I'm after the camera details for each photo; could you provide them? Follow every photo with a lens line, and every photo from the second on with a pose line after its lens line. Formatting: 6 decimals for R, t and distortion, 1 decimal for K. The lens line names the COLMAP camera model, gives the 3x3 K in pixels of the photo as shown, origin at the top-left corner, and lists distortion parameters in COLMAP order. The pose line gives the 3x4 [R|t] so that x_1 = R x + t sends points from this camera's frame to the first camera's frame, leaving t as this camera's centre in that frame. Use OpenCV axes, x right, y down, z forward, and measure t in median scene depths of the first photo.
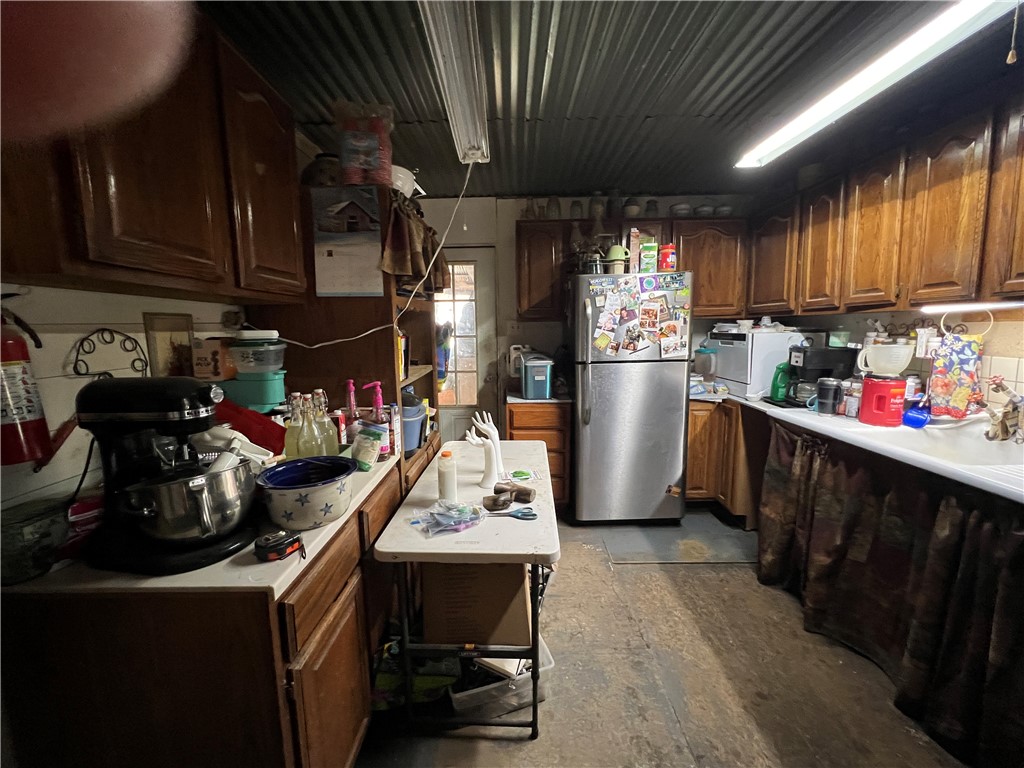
lens RADIAL K [[415.5, 0, 505.3], [0, 415.5, 379.6], [0, 0, 1]] dist [-0.010437, 0.000558]
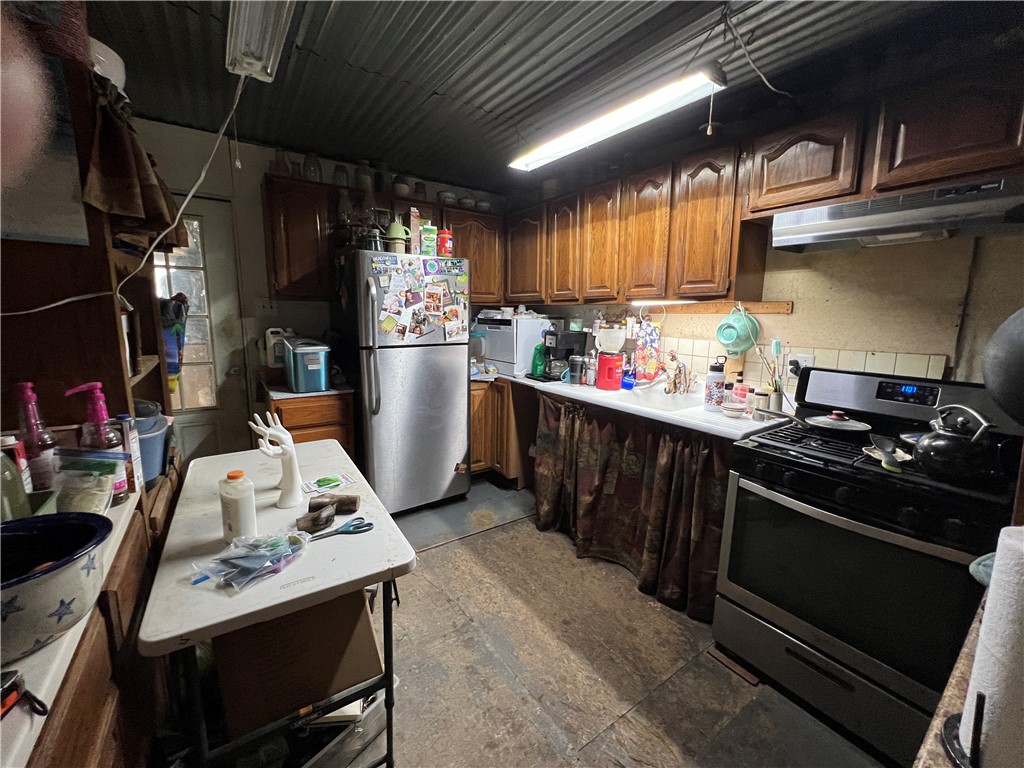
lens RADIAL K [[415.5, 0, 511.2], [0, 415.5, 380.2], [0, 0, 1]] dist [-0.010437, 0.000558]
pose [[0.807906, -0.064982, 0.585718, -0.140130], [0.044928, 0.997801, 0.048730, -0.000053], [-0.587597, -0.013054, 0.809048, 0.110273]]
